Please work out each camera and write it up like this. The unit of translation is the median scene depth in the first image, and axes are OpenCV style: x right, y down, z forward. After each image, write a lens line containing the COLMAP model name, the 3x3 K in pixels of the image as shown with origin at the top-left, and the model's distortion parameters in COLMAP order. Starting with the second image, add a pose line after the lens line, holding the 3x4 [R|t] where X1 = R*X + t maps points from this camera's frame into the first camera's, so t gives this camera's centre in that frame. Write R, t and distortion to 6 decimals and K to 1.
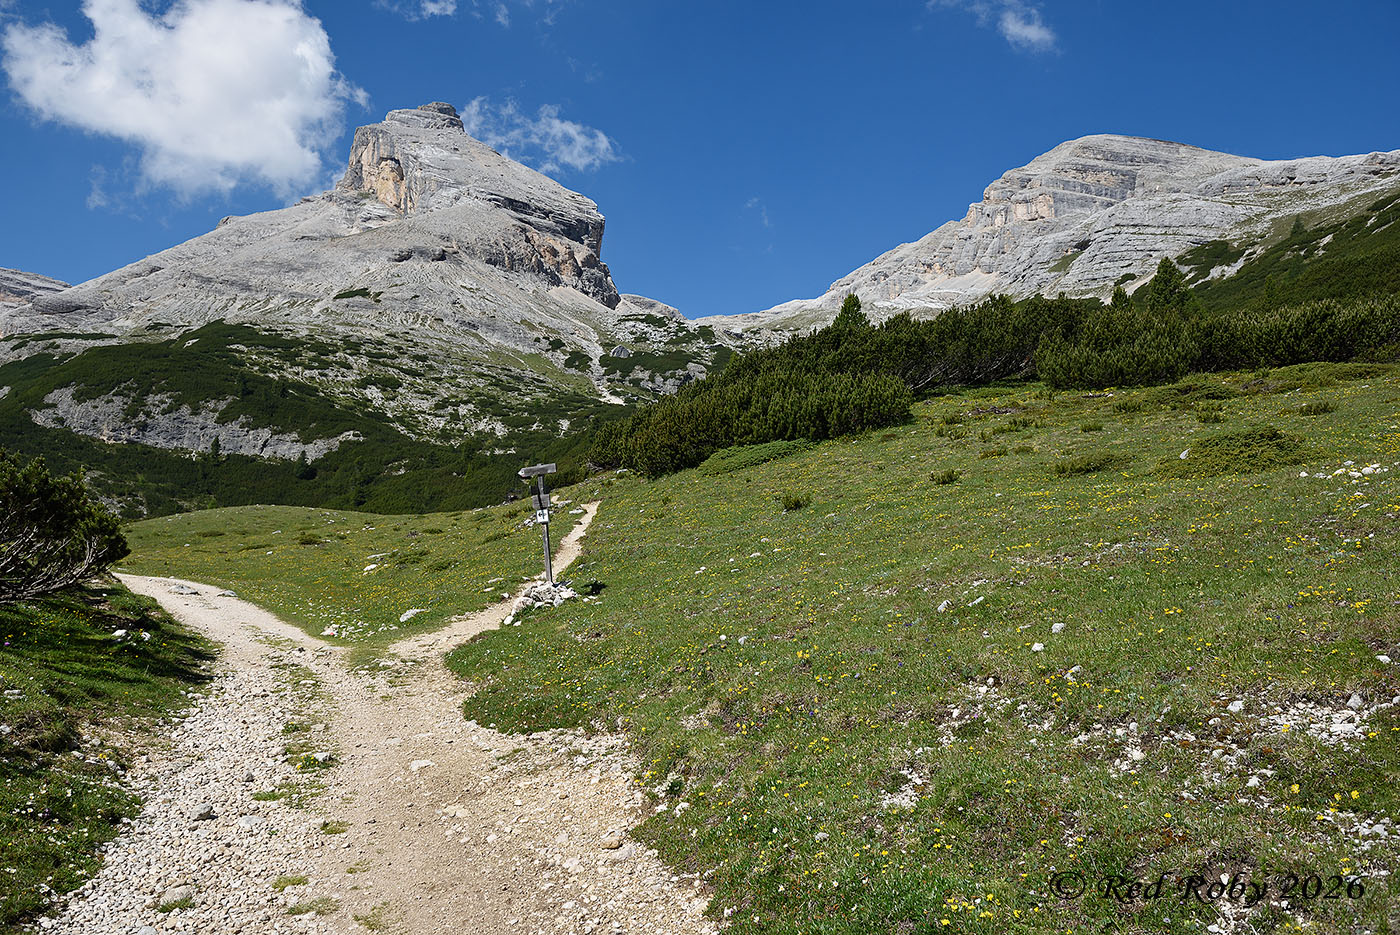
lens RADIAL K [[968.6, 0, 700.7], [0, 968.6, 461.3], [0, 0, 1]] dist [-0.055258, 0.001843]
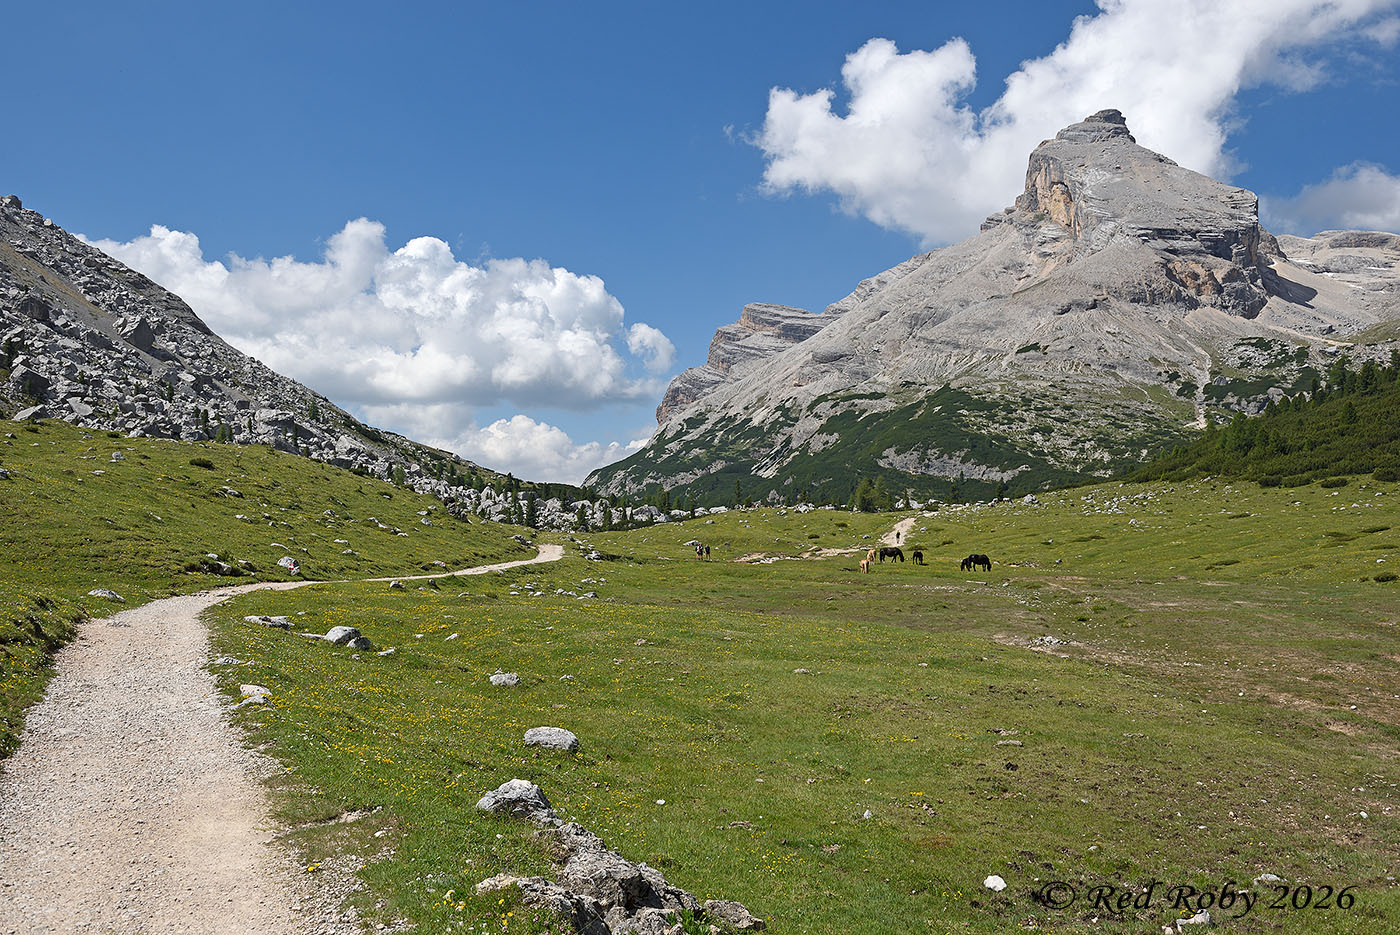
lens RADIAL K [[1278.2, 0, 698.8], [0, 1278.2, 463.9], [0, 0, 1]] dist [0.005691, 0.000000]
pose [[0.811868, -0.025149, -0.583299, 0.359015], [0.048578, 0.998517, 0.024563, -0.073761], [0.581816, -0.048277, 0.811886, -0.874241]]
